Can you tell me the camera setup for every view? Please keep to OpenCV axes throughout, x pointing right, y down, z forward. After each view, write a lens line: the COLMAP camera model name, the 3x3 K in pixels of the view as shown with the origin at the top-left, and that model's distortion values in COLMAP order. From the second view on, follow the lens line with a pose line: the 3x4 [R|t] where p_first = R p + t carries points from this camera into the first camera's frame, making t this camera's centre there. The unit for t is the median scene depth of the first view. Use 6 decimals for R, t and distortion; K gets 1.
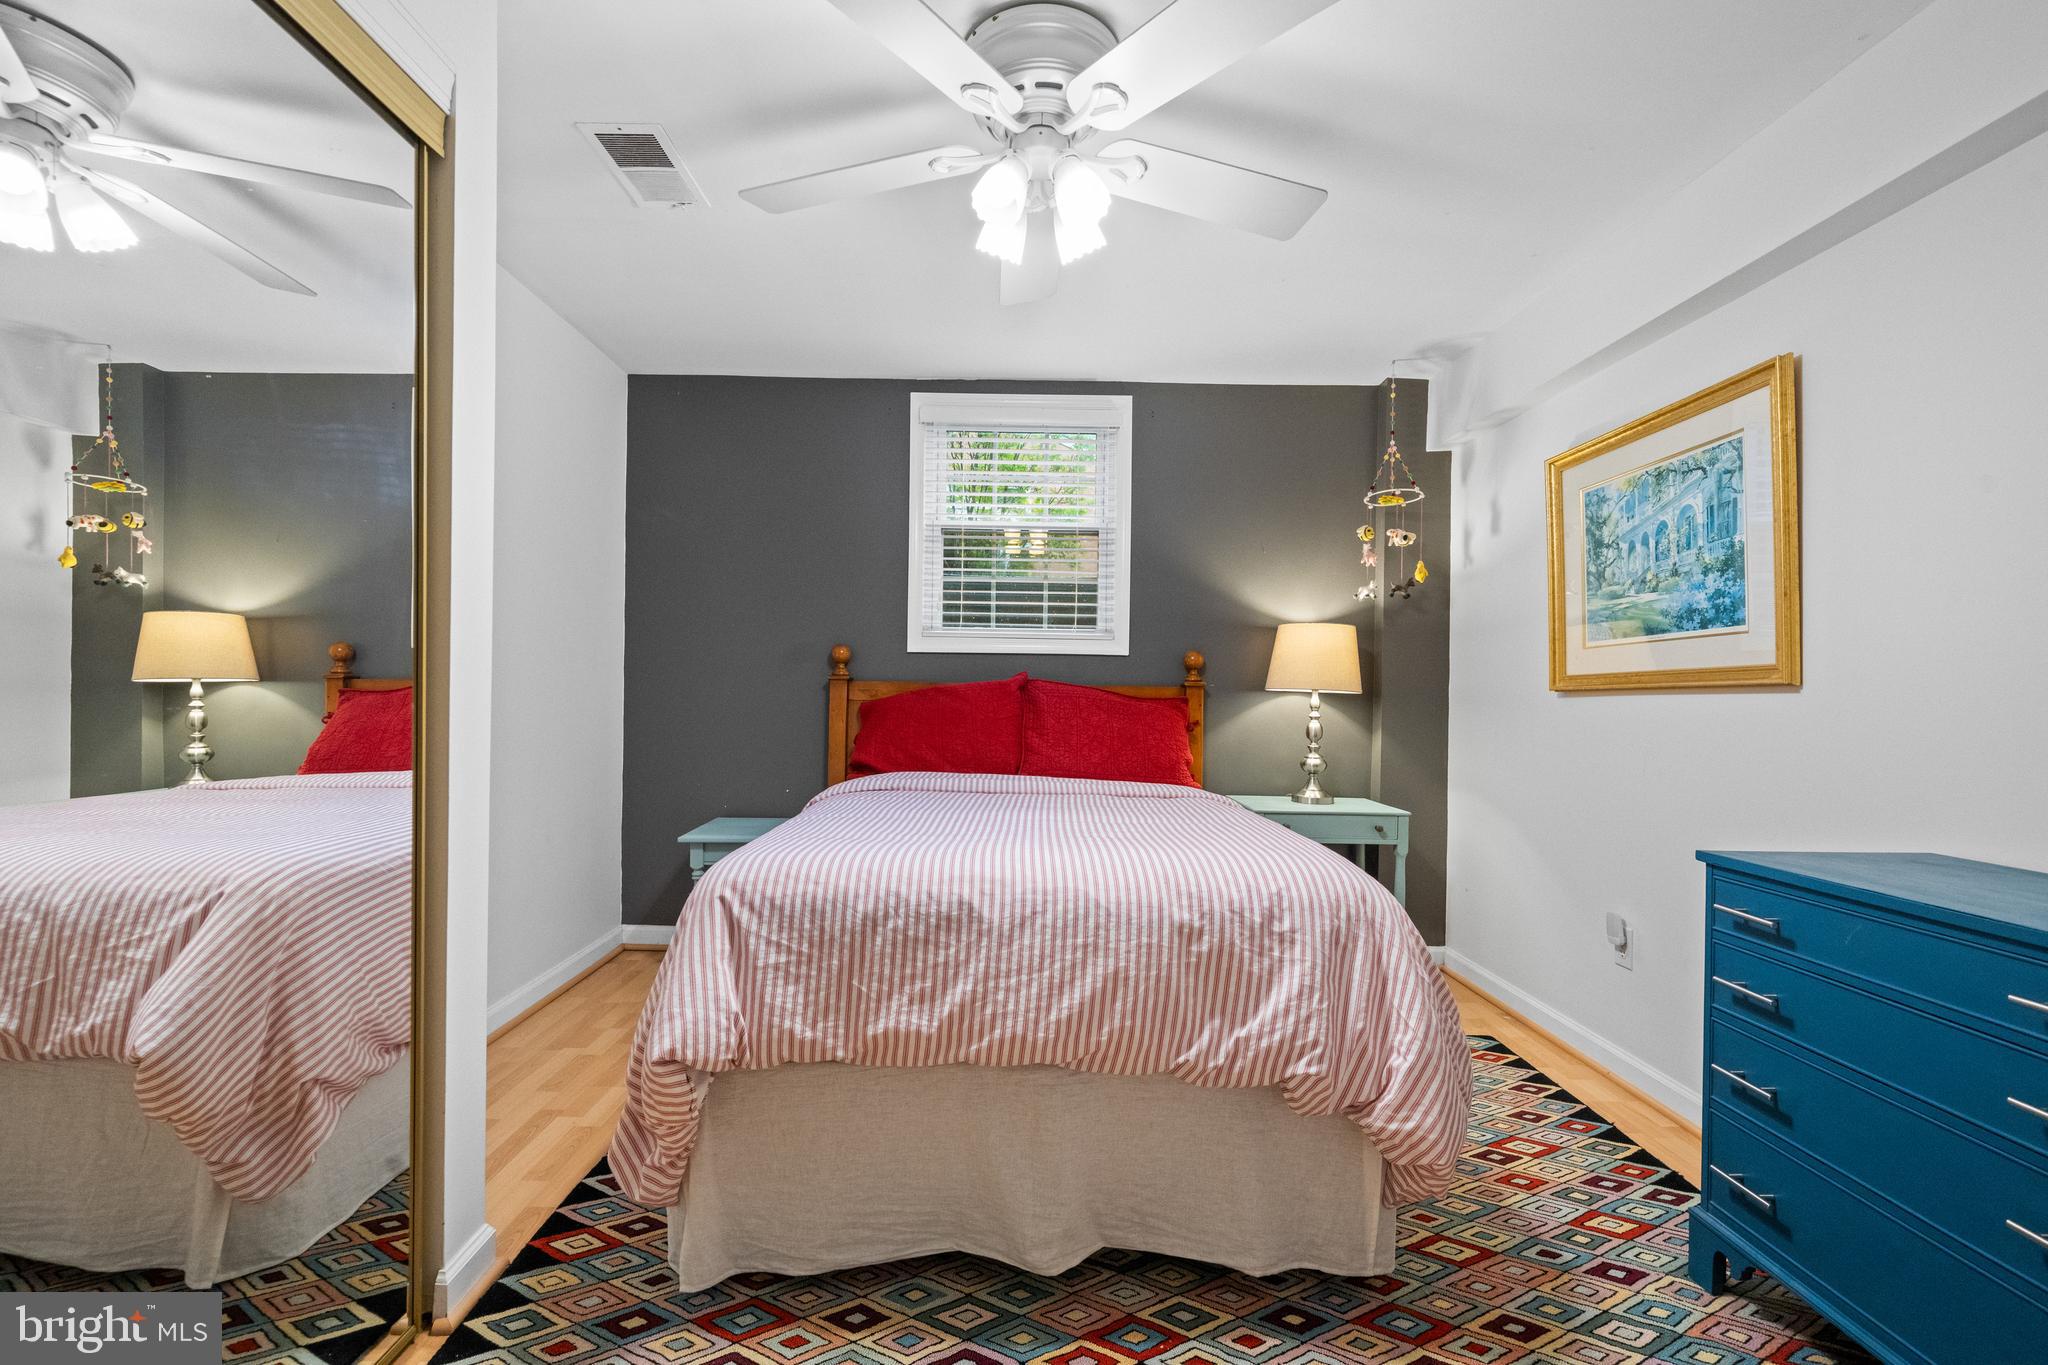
lens RADIAL K [[930.9, 0, 1026.3], [0, 930.9, 692.1], [0, 0, 1]] dist [-0.001844, -0.000081]
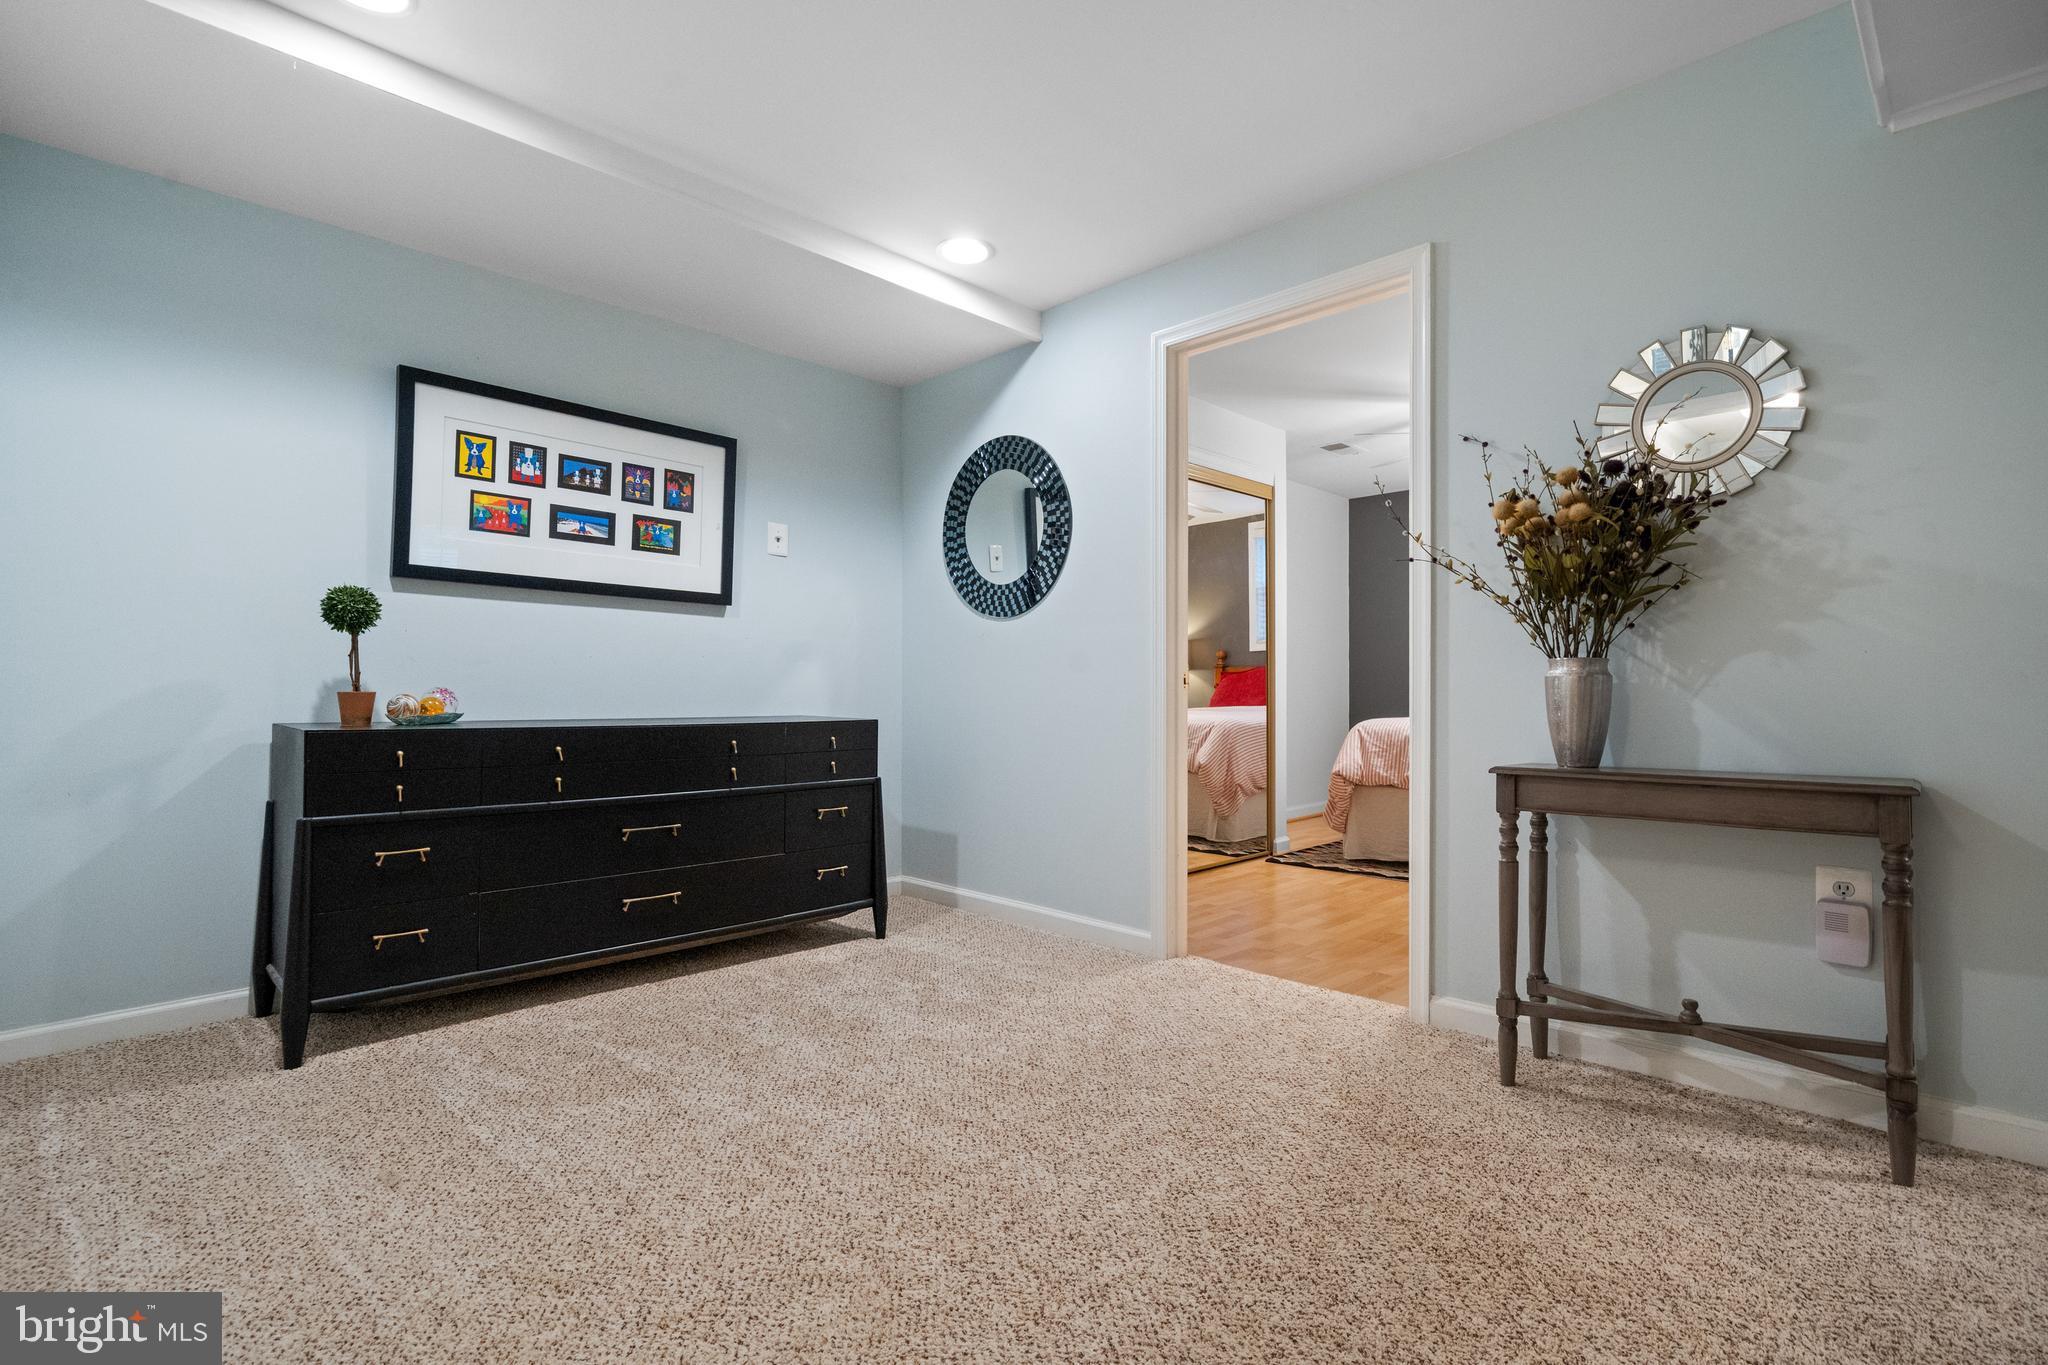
lens RADIAL K [[935.8, 0, 1034.2], [0, 935.8, 679.5], [0, 0, 1]] dist [-0.000965, -0.000069]
pose [[0.713421, -0.017098, -0.700527, 1.006804], [0.006741, 0.999823, -0.017538, 0.104757], [0.700703, 0.007790, 0.713411, -1.812184]]
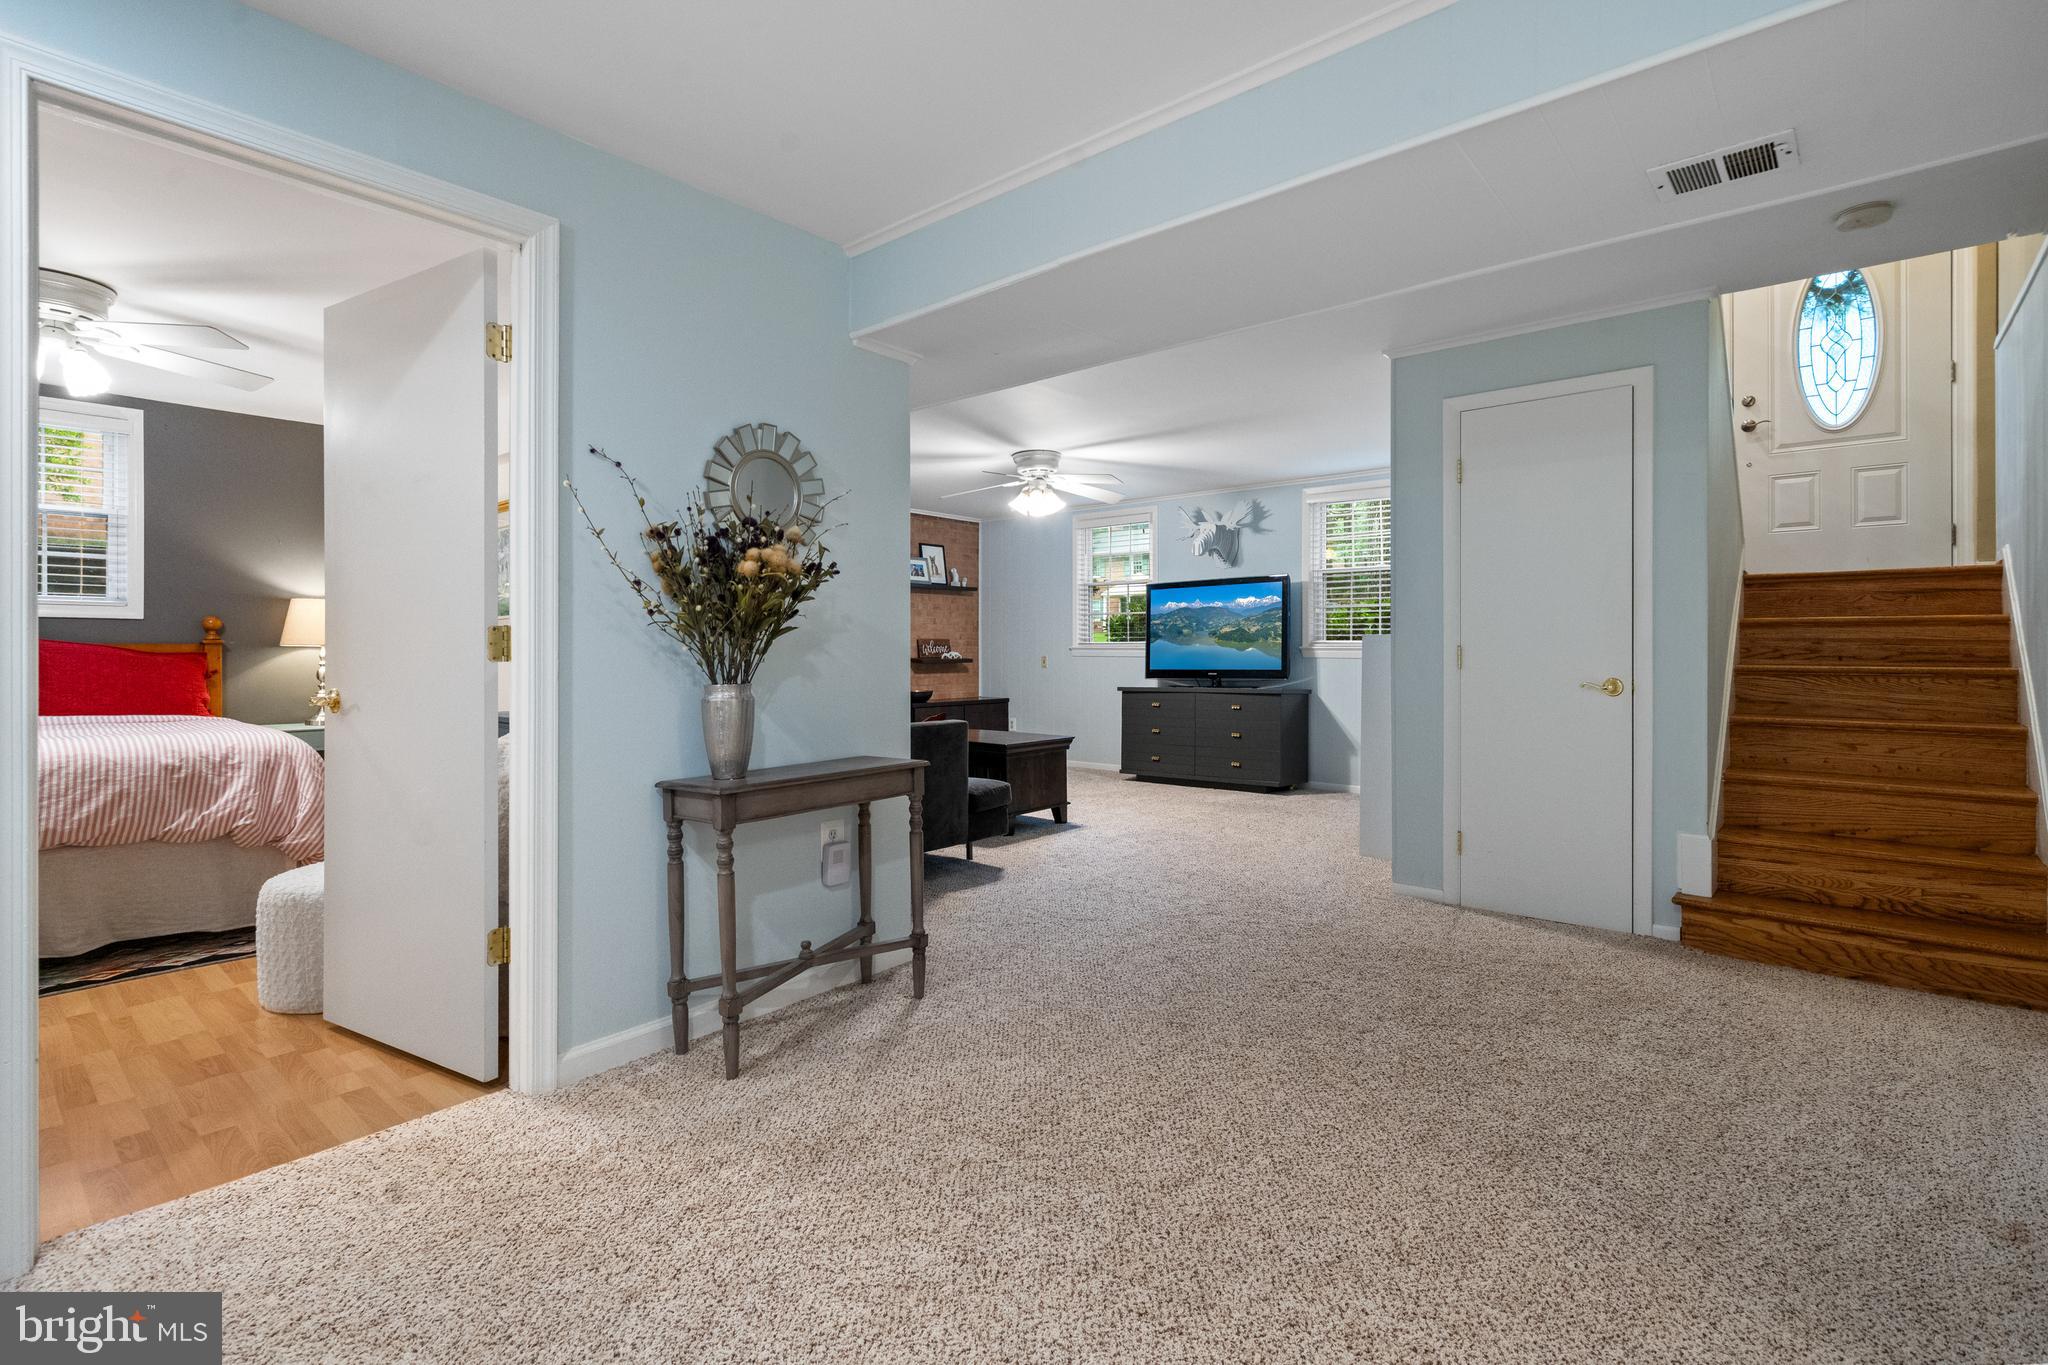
lens RADIAL K [[930.9, 0, 1043.5], [0, 930.9, 653.6], [0, 0, 1]] dist [-0.001844, -0.000081]
pose [[0.650873, -0.015179, 0.759035, -0.117272], [0.007390, 0.999879, 0.013658, -0.003383], [-0.759151, -0.003280, 0.650907, -1.707387]]
